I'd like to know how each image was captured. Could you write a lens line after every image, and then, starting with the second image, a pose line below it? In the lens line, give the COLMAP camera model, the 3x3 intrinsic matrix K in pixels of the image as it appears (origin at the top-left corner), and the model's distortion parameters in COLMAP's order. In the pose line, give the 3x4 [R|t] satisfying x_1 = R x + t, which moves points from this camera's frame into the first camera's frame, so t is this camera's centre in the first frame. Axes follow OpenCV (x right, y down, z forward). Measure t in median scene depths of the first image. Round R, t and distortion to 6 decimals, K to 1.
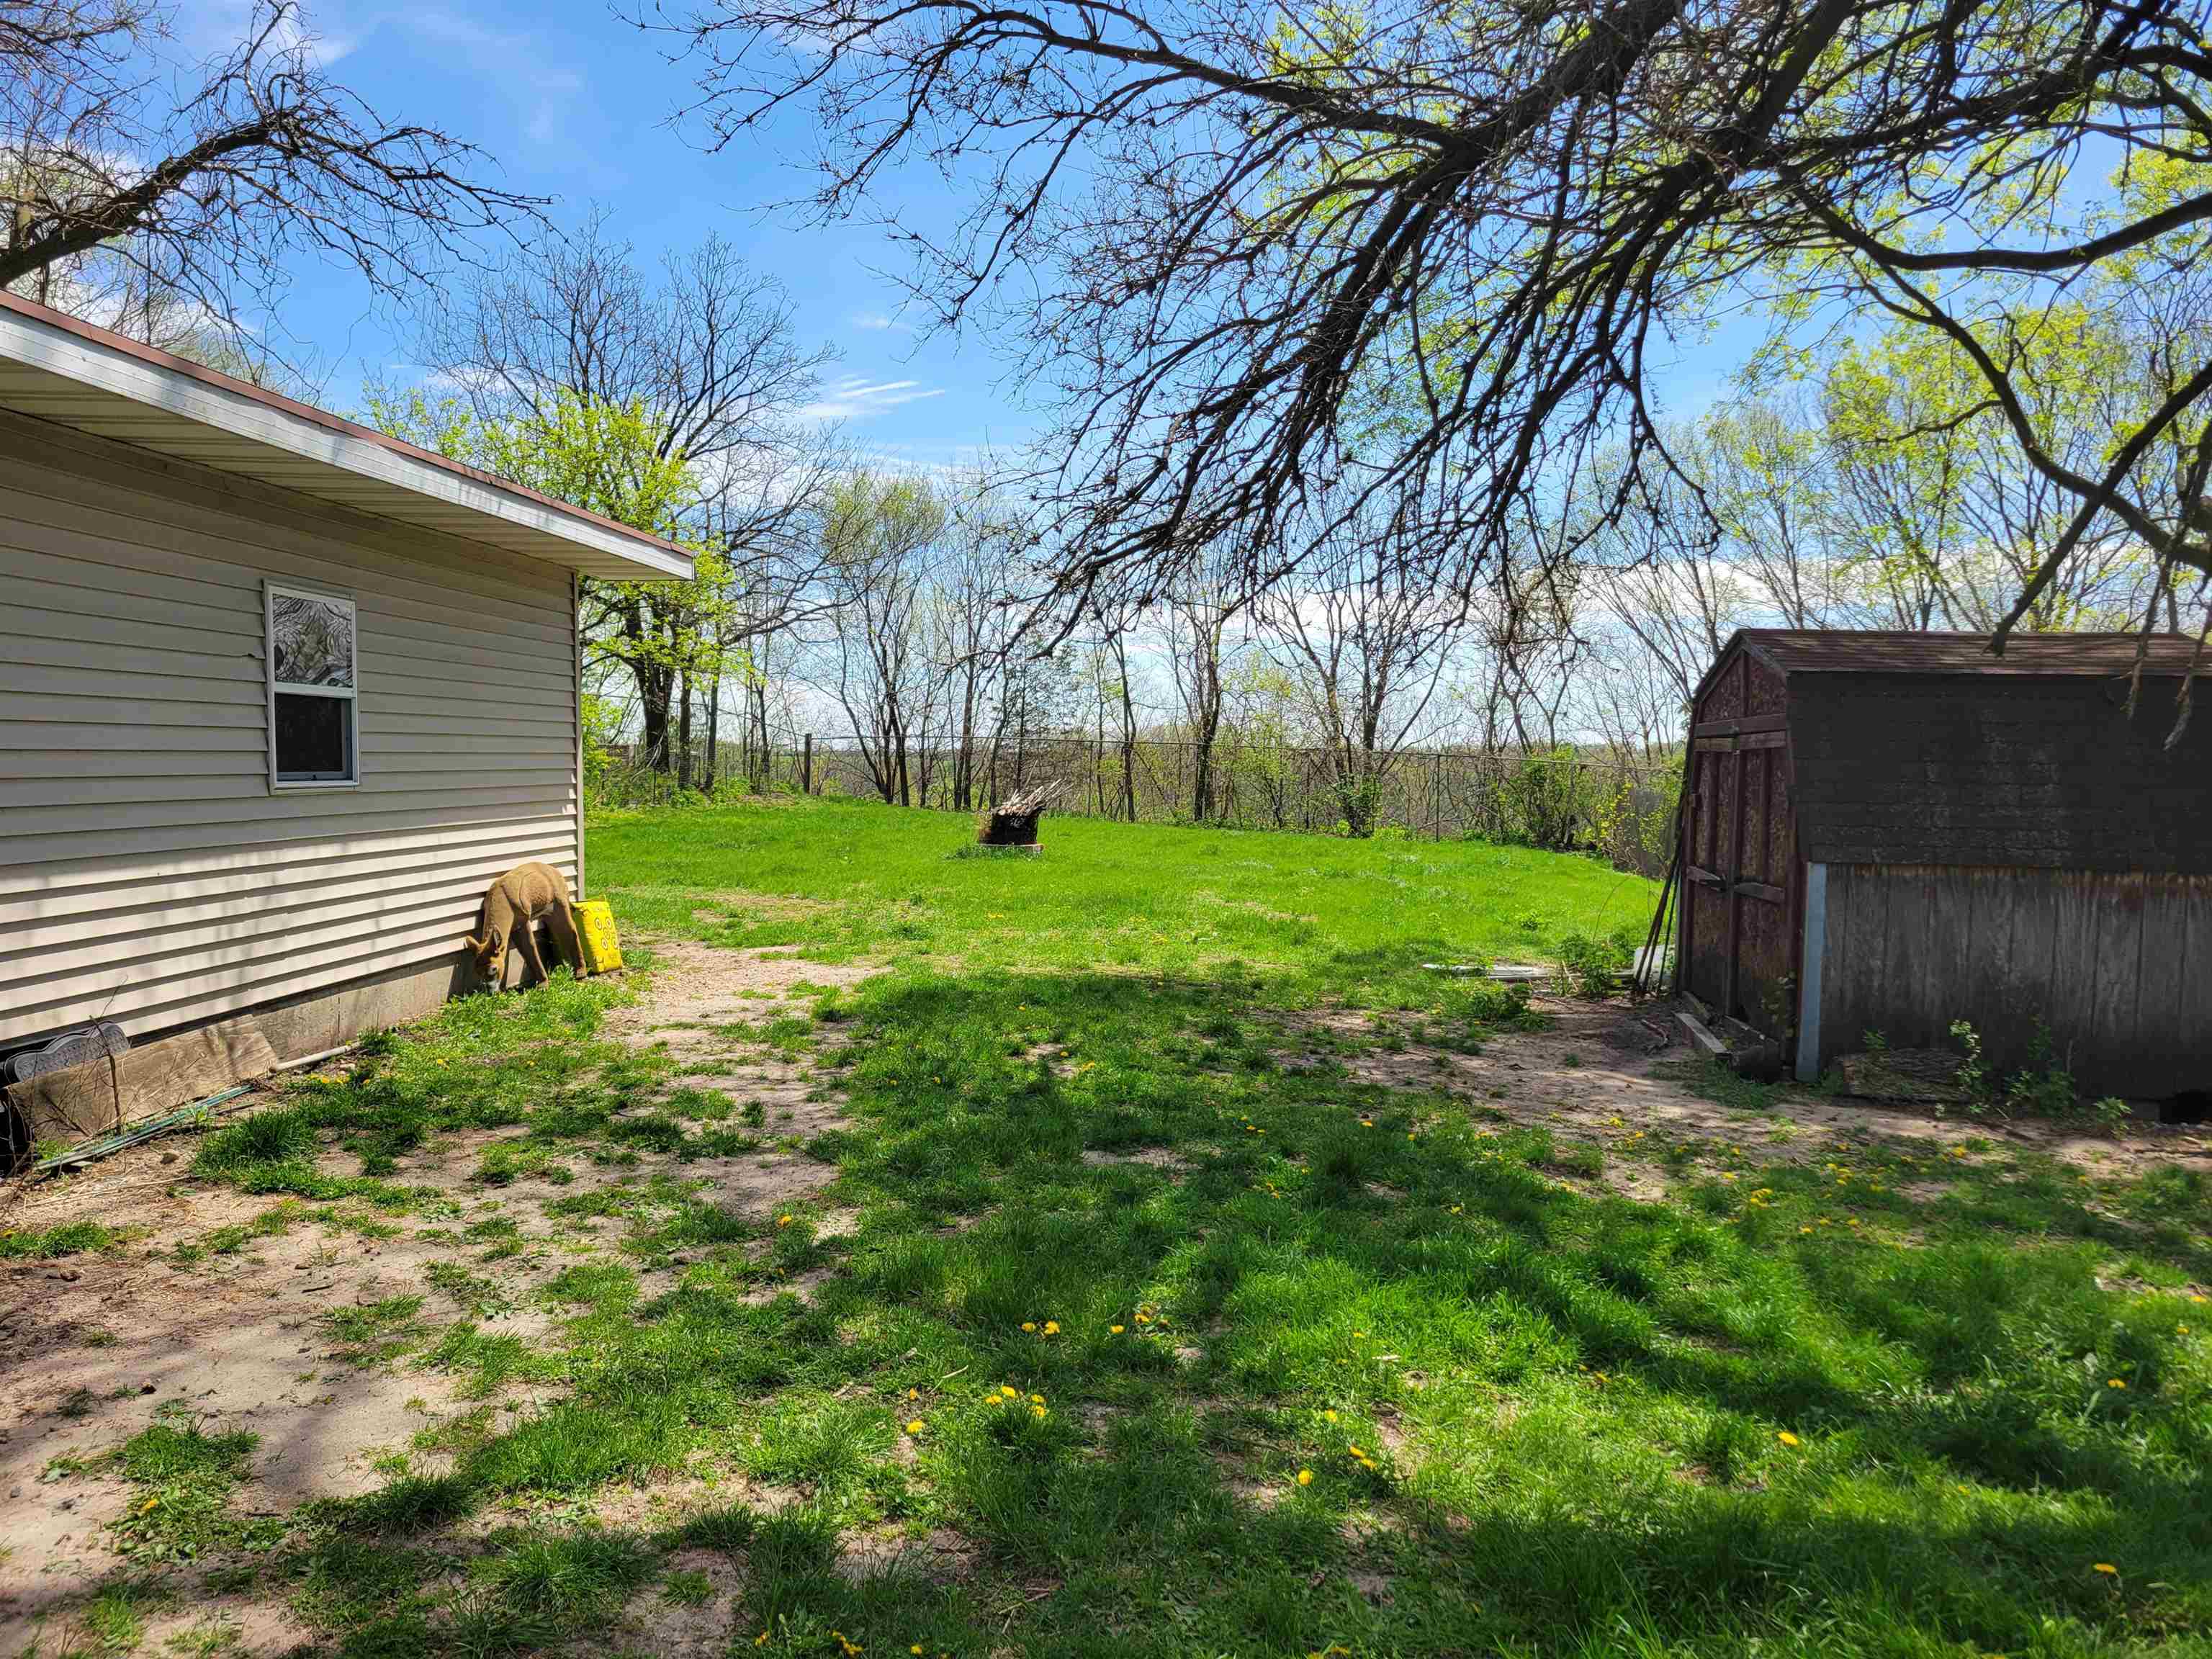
lens RADIAL K [[1653.4, 0, 1115.8], [0, 1653.4, 827.7], [0, 0, 1]] dist [0.032586, -0.029025]
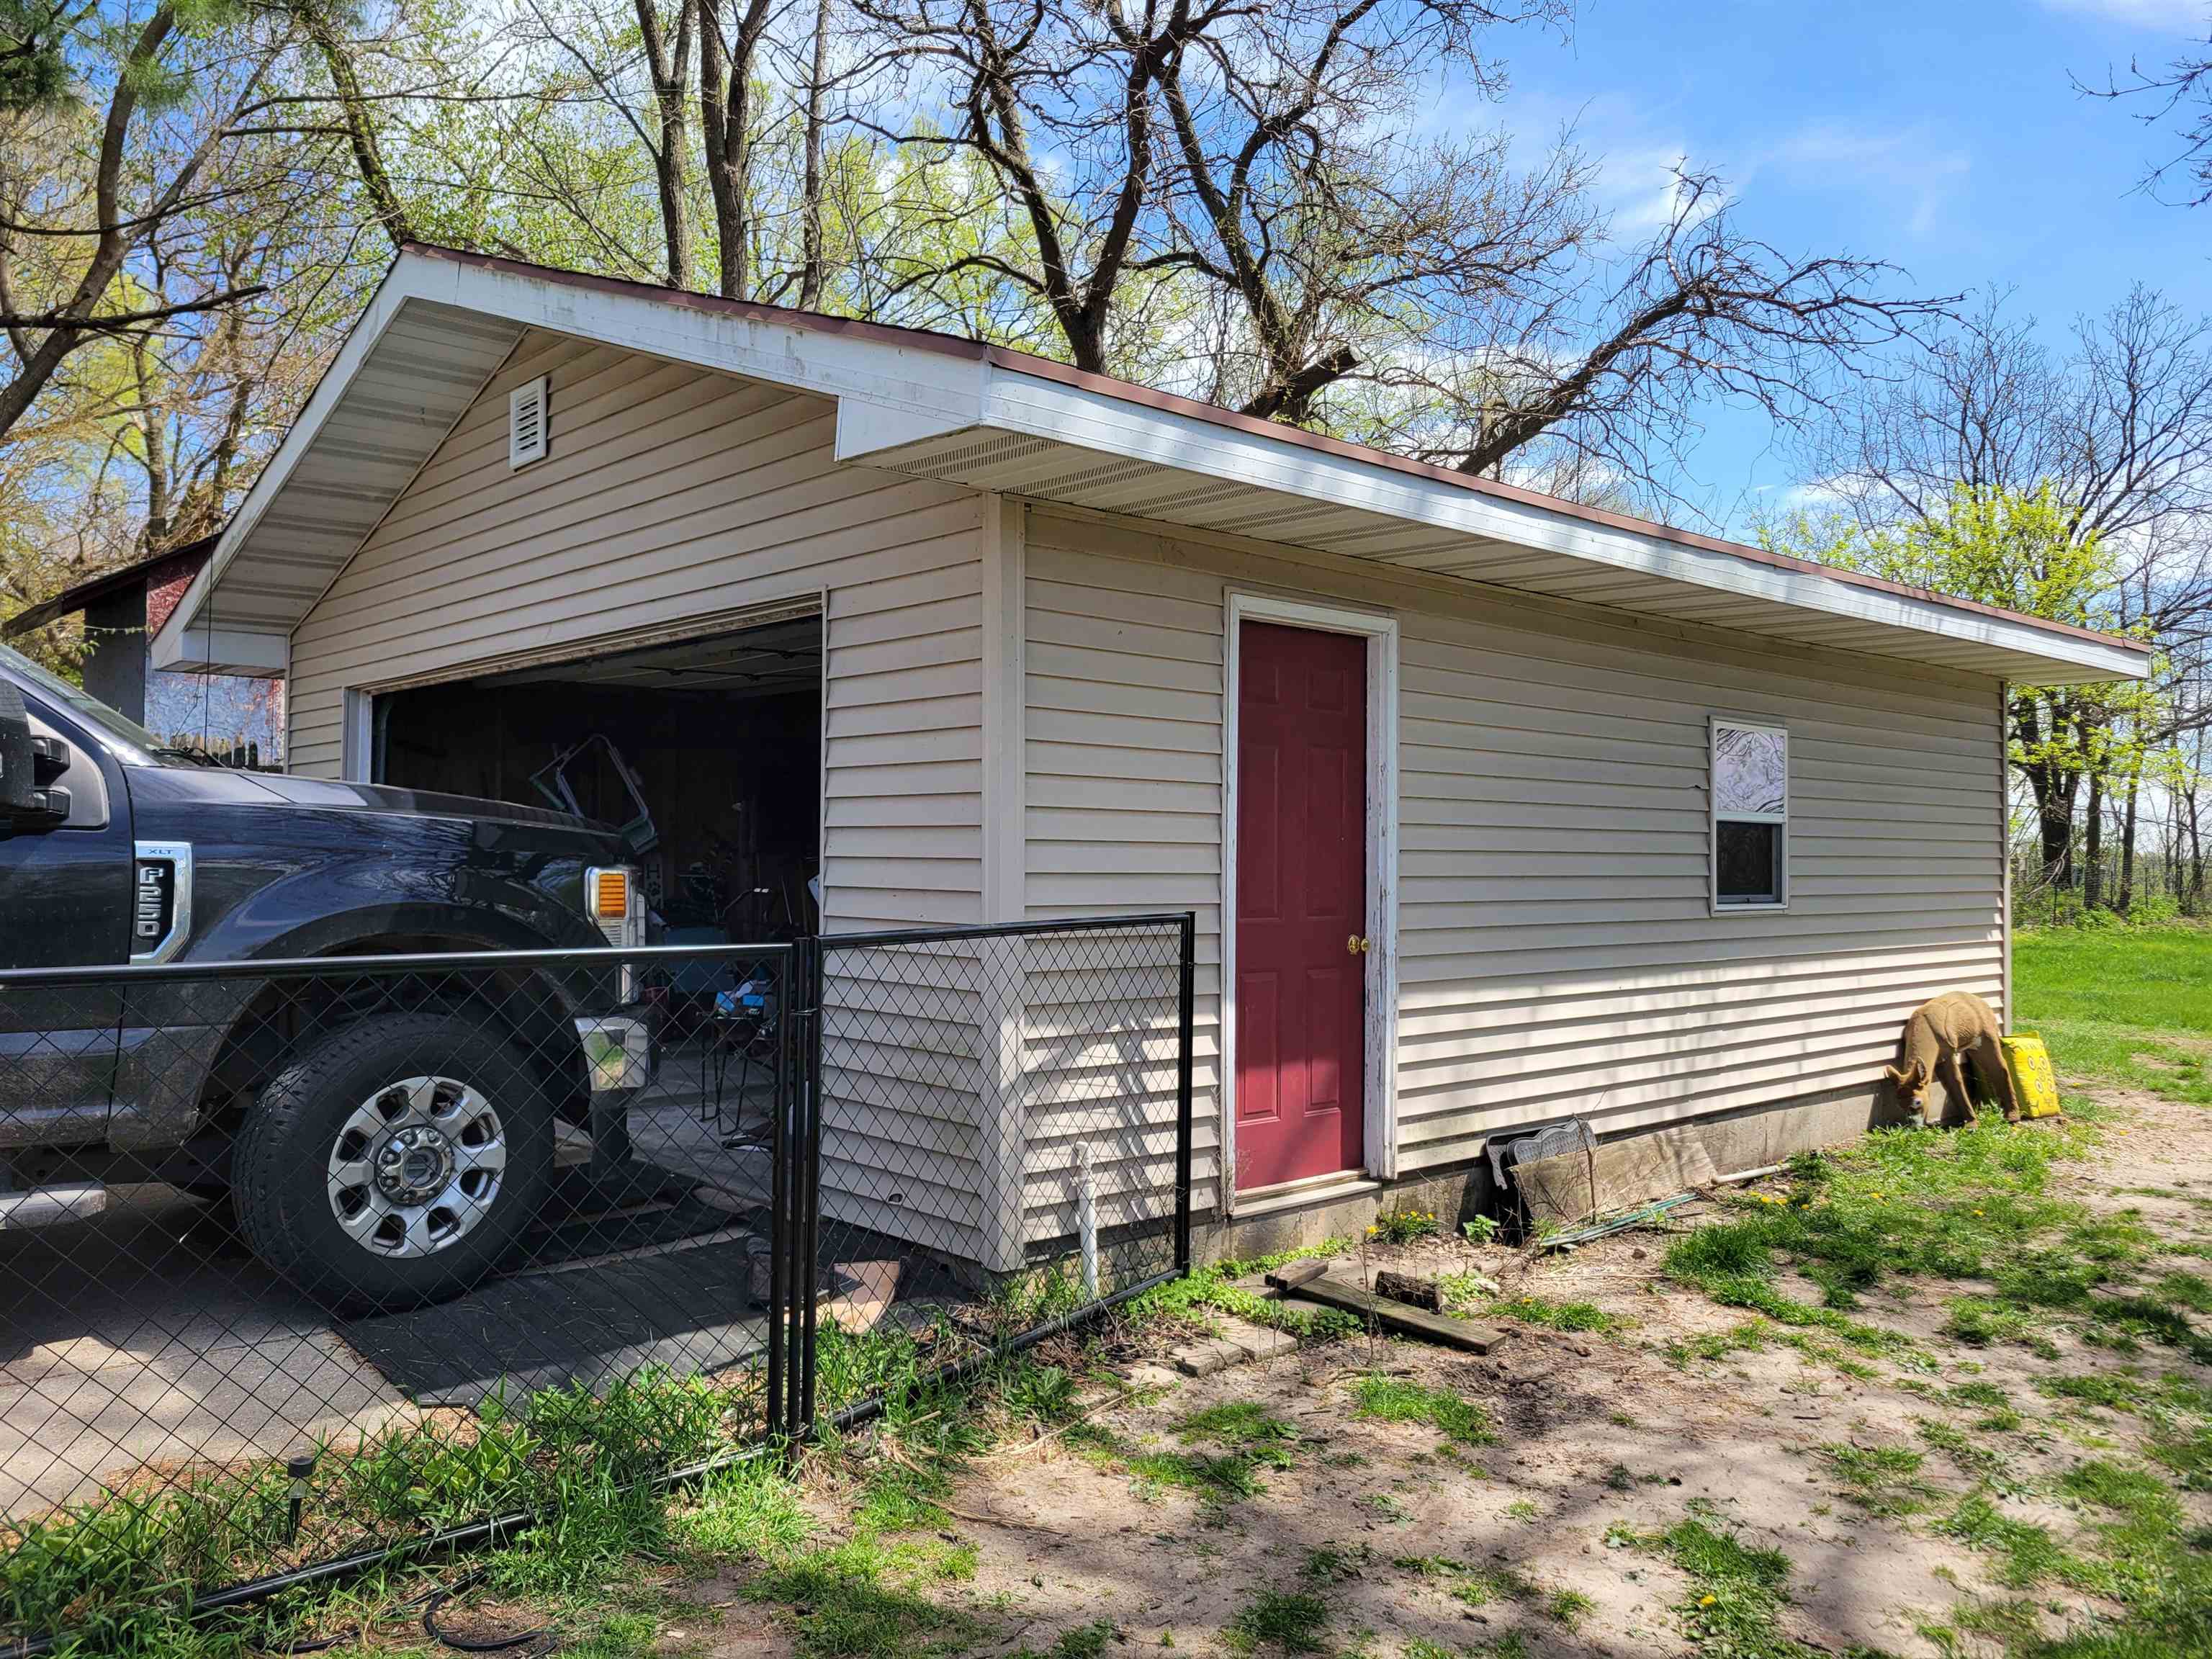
lens RADIAL K [[1653.4, 0, 1086.2], [0, 1653.4, 811.4], [0, 0, 1]] dist [0.032586, -0.029025]
pose [[0.701509, -0.021019, -0.712351, -0.032323], [-0.034092, 0.997431, -0.063004, -0.006285], [0.711845, 0.068483, 0.698990, -0.023590]]
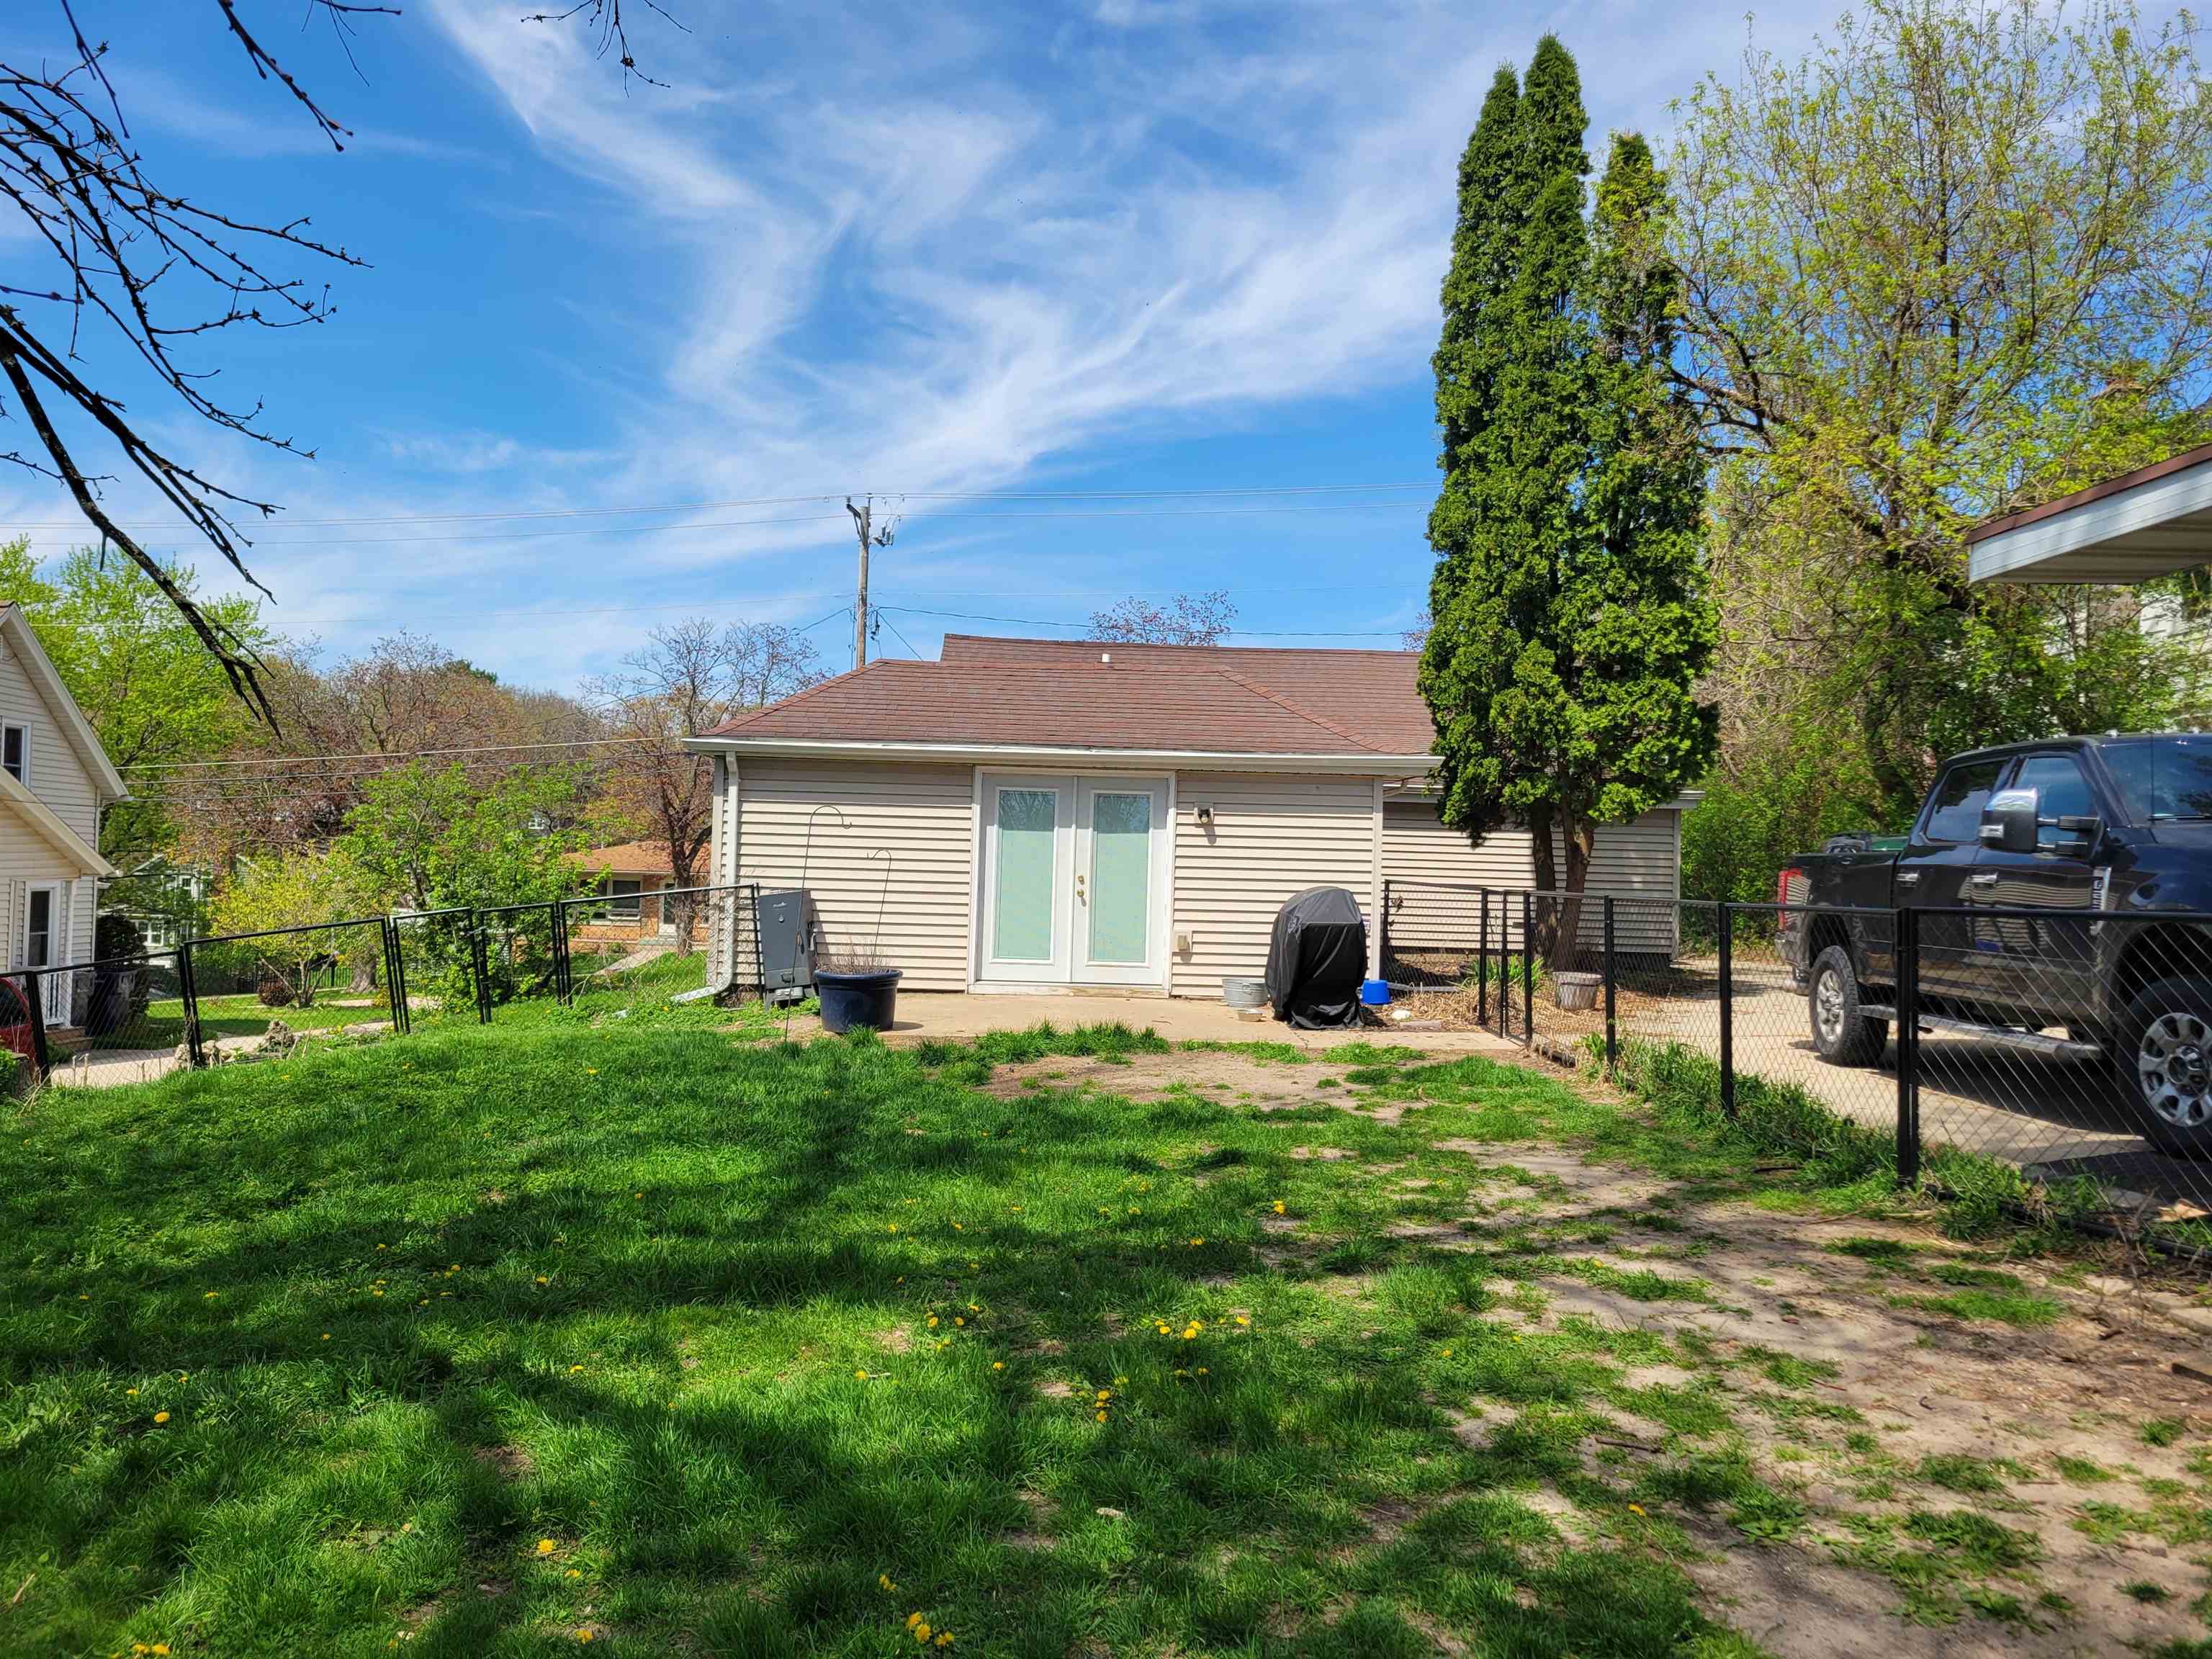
lens RADIAL K [[1653.4, 0, 1110.1], [0, 1653.4, 827.8], [0, 0, 1]] dist [0.032586, -0.029025]
pose [[-0.996454, -0.037224, -0.075457, 0.048754], [-0.037849, 0.999260, 0.006870, -0.026966], [0.075146, 0.009702, -0.997125, 1.069299]]
